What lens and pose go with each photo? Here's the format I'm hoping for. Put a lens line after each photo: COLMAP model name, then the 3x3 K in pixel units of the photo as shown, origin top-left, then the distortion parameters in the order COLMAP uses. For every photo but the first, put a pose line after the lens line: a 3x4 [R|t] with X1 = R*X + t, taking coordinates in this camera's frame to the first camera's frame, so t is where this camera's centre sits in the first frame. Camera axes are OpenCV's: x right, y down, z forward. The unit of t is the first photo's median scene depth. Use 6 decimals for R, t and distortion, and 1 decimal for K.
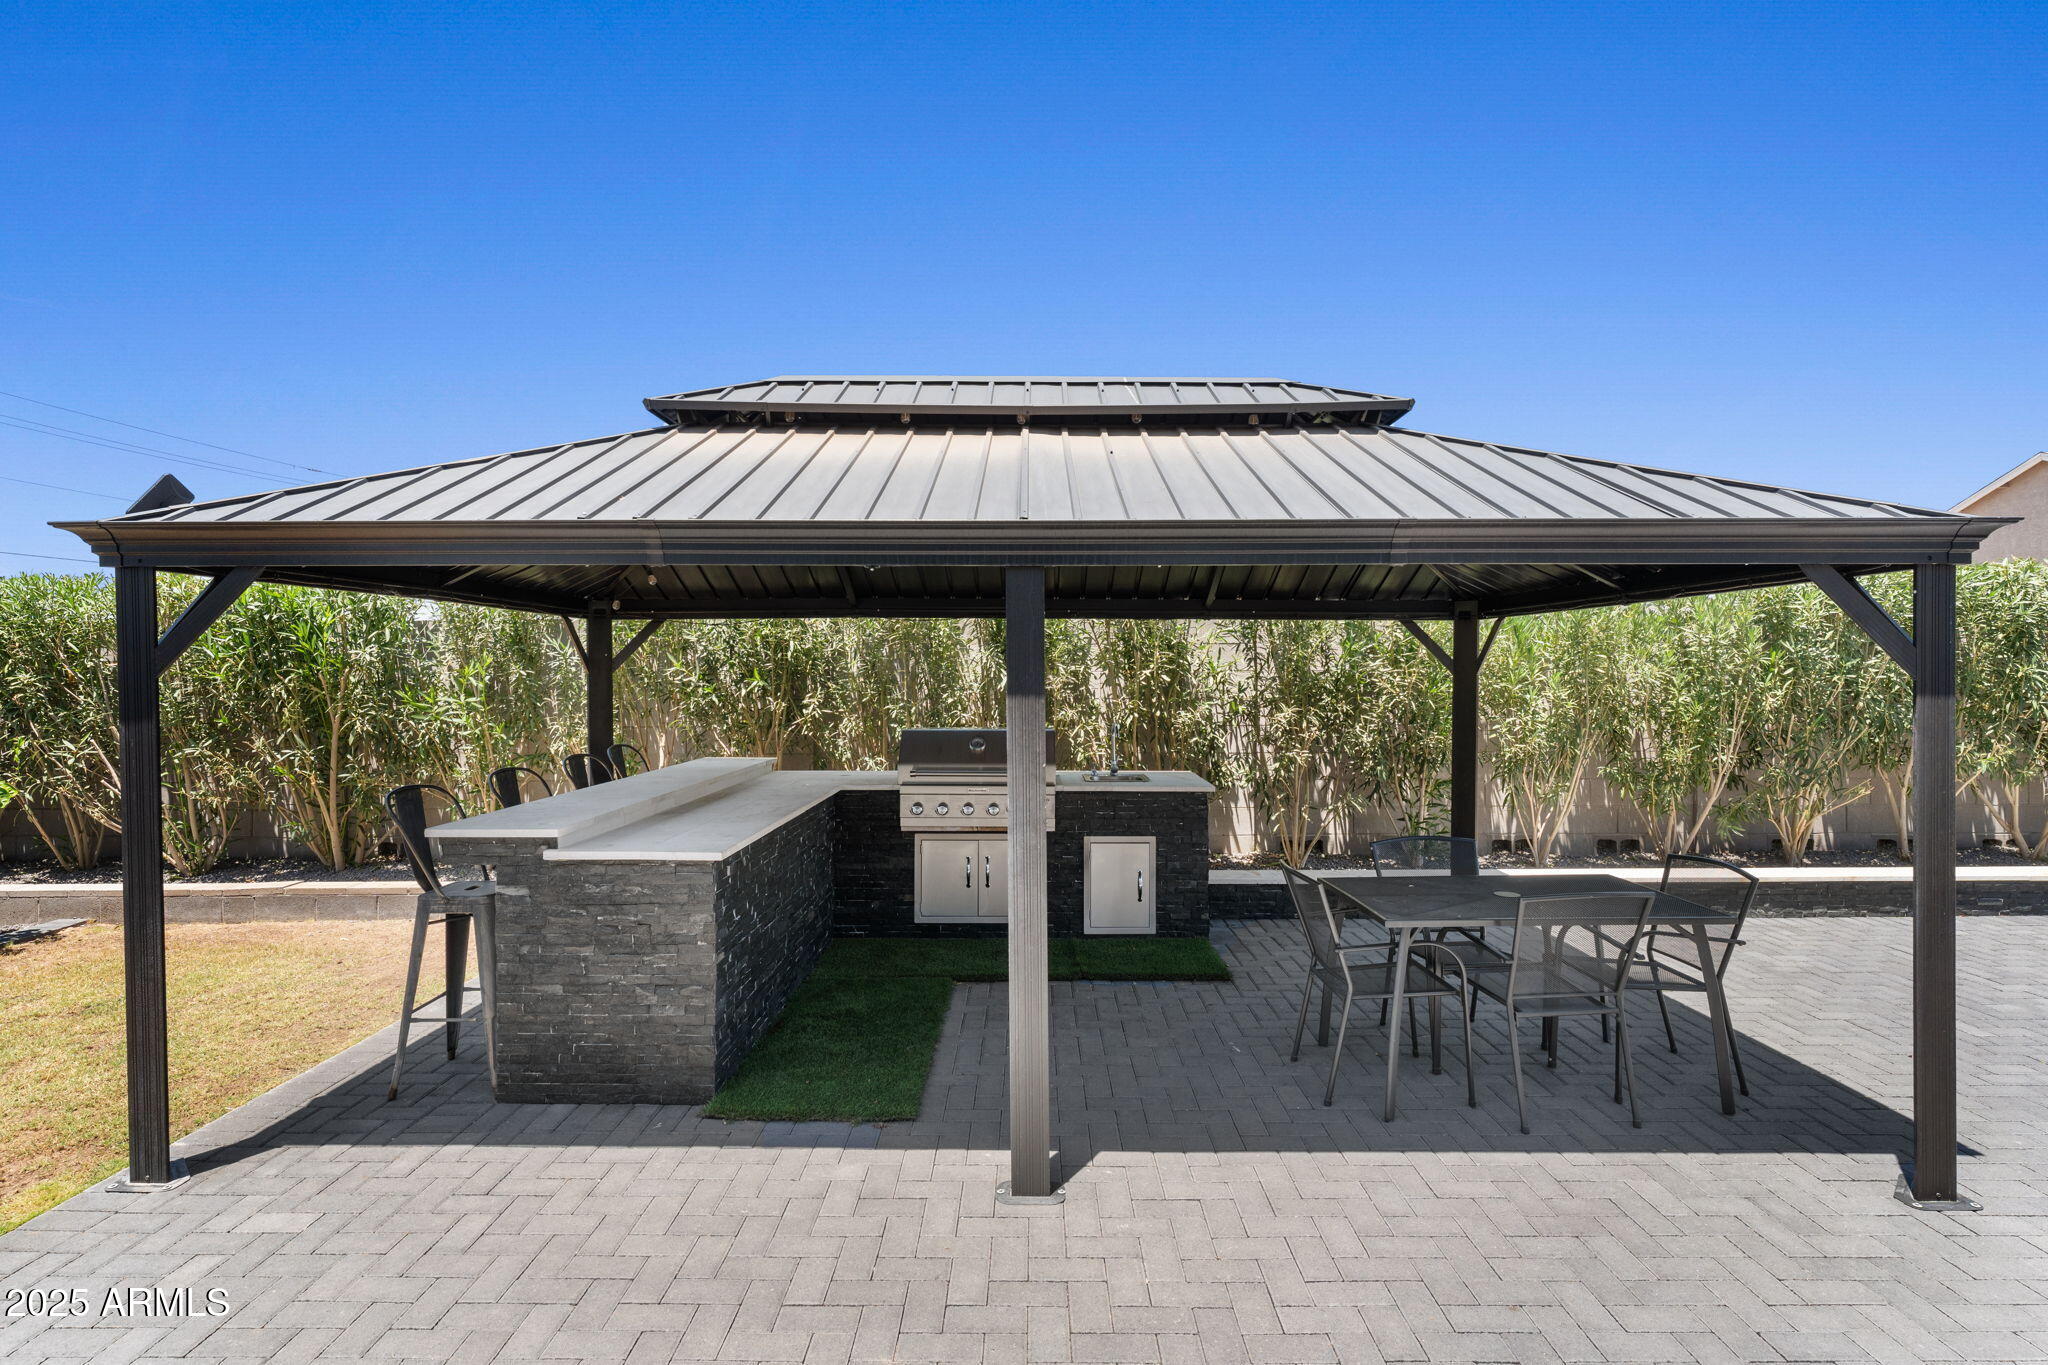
lens RADIAL K [[814.0, 0, 1024.0], [0, 814.0, 682.5], [0, 0, 1]] dist [0.000464, -0.000453]
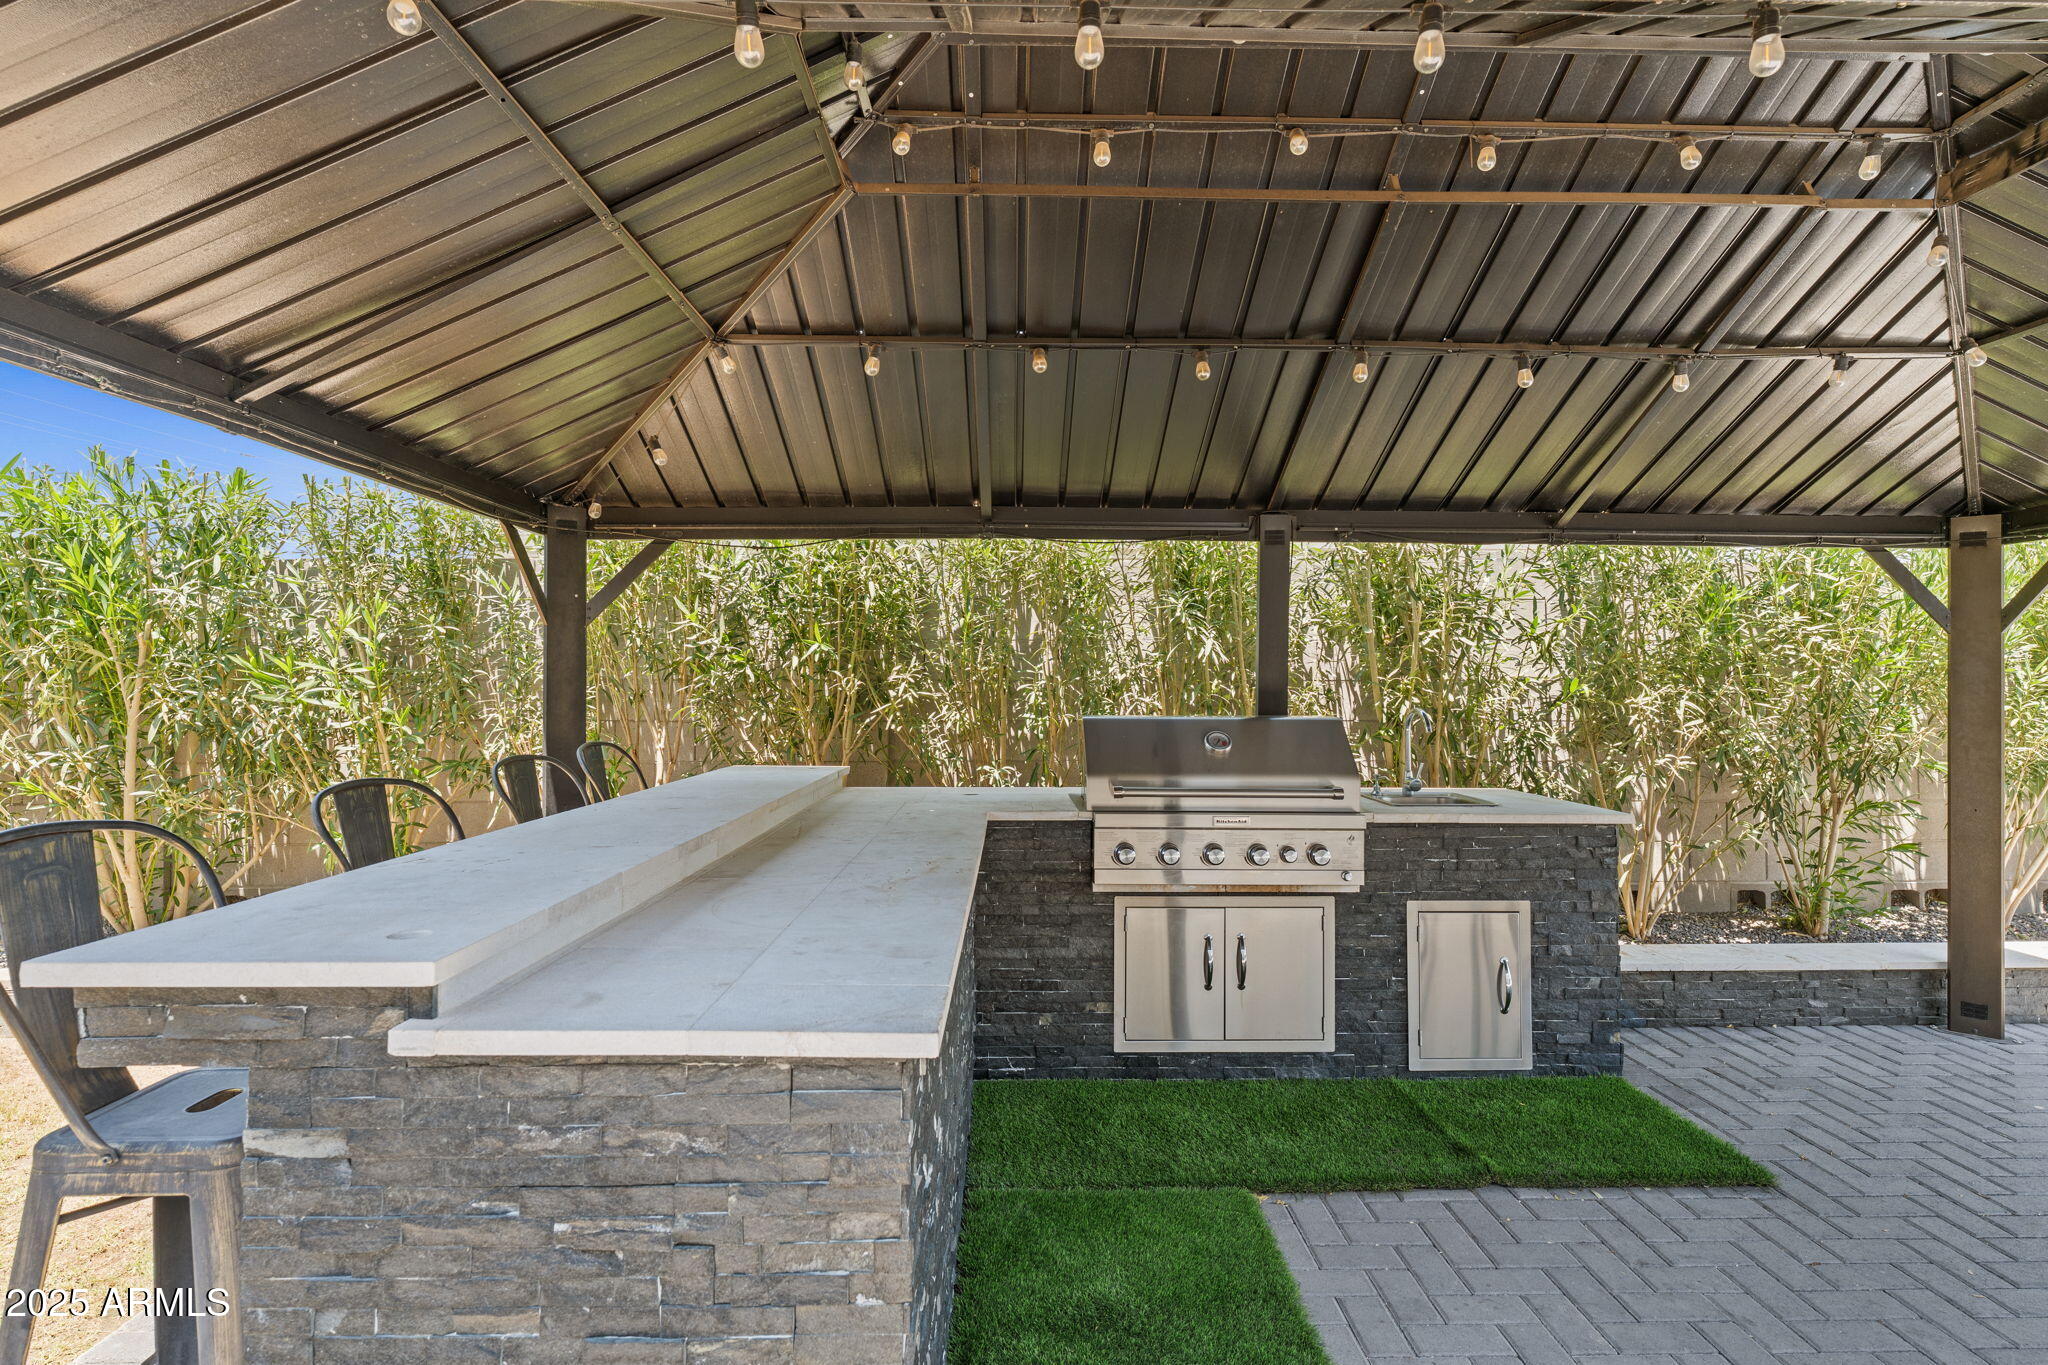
lens RADIAL K [[827.8, 0, 1024.0], [0, 827.8, 682.5], [0, 0, 1]] dist [-0.002588, 0.002617]
pose [[0.999573, 0.005980, 0.028597, -0.211947], [-0.005464, 0.999822, -0.018073, 0.044029], [-0.028700, 0.017909, 0.999428, 0.403622]]
